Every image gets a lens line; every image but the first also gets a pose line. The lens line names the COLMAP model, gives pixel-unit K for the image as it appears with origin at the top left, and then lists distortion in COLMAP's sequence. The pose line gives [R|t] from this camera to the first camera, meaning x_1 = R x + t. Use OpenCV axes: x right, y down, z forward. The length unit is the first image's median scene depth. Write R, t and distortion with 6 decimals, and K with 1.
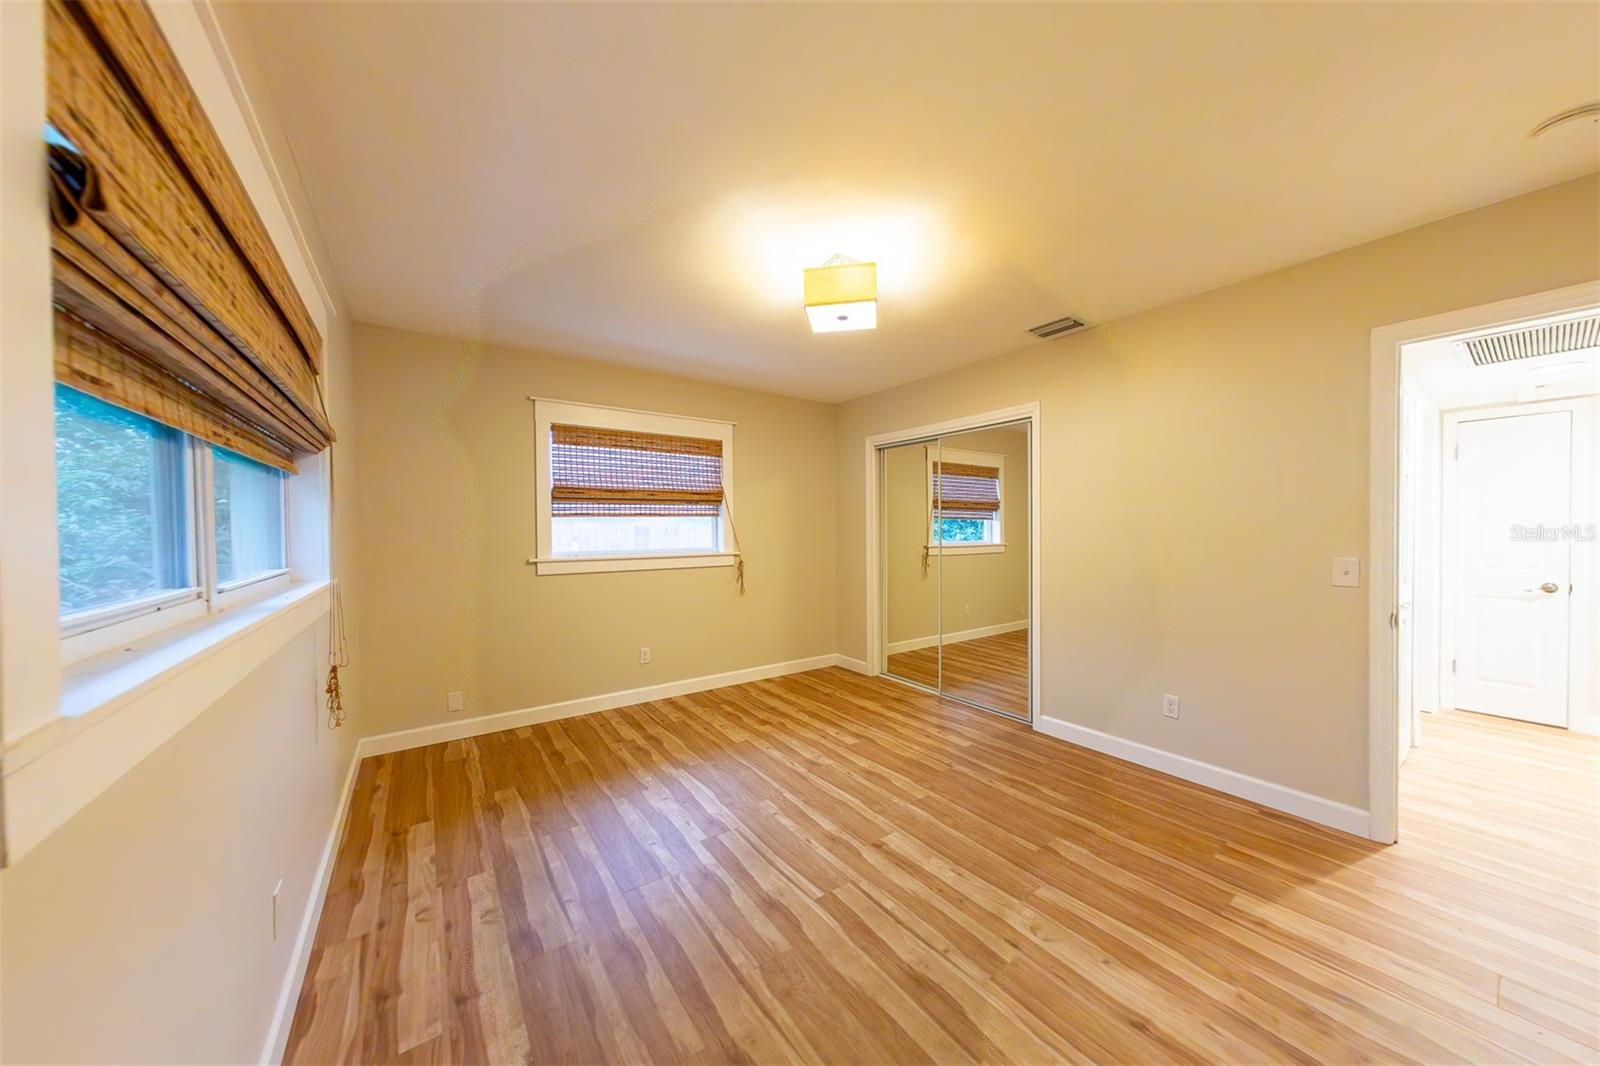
lens RADIAL K [[528.1, 0, 800.0], [0, 528.1, 533.0], [0, 0, 1]] dist [-0.001295, -0.000033]
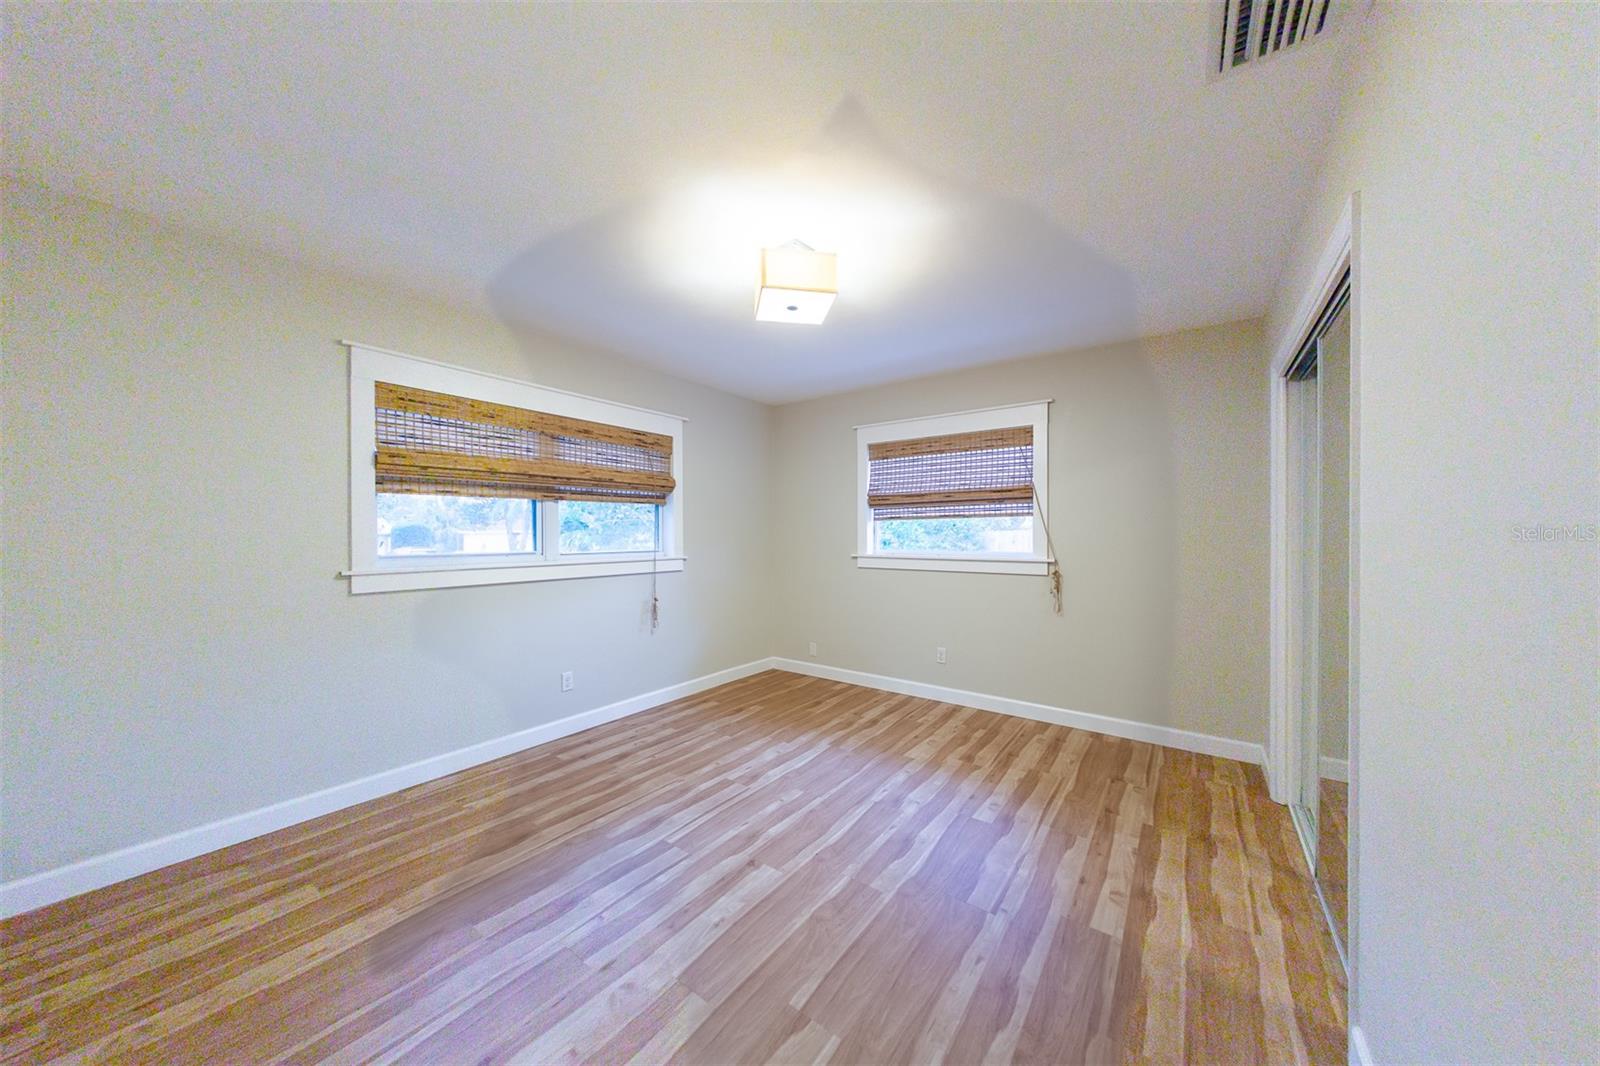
lens RADIAL K [[528.1, 0, 800.0], [0, 528.1, 533.0], [0, 0, 1]] dist [-0.001295, -0.000033]
pose [[0.309571, 0.004930, -0.950863, 0.703305], [-0.007645, 0.999967, 0.002695, -0.004230], [0.950845, 0.006435, 0.309599, 0.512939]]
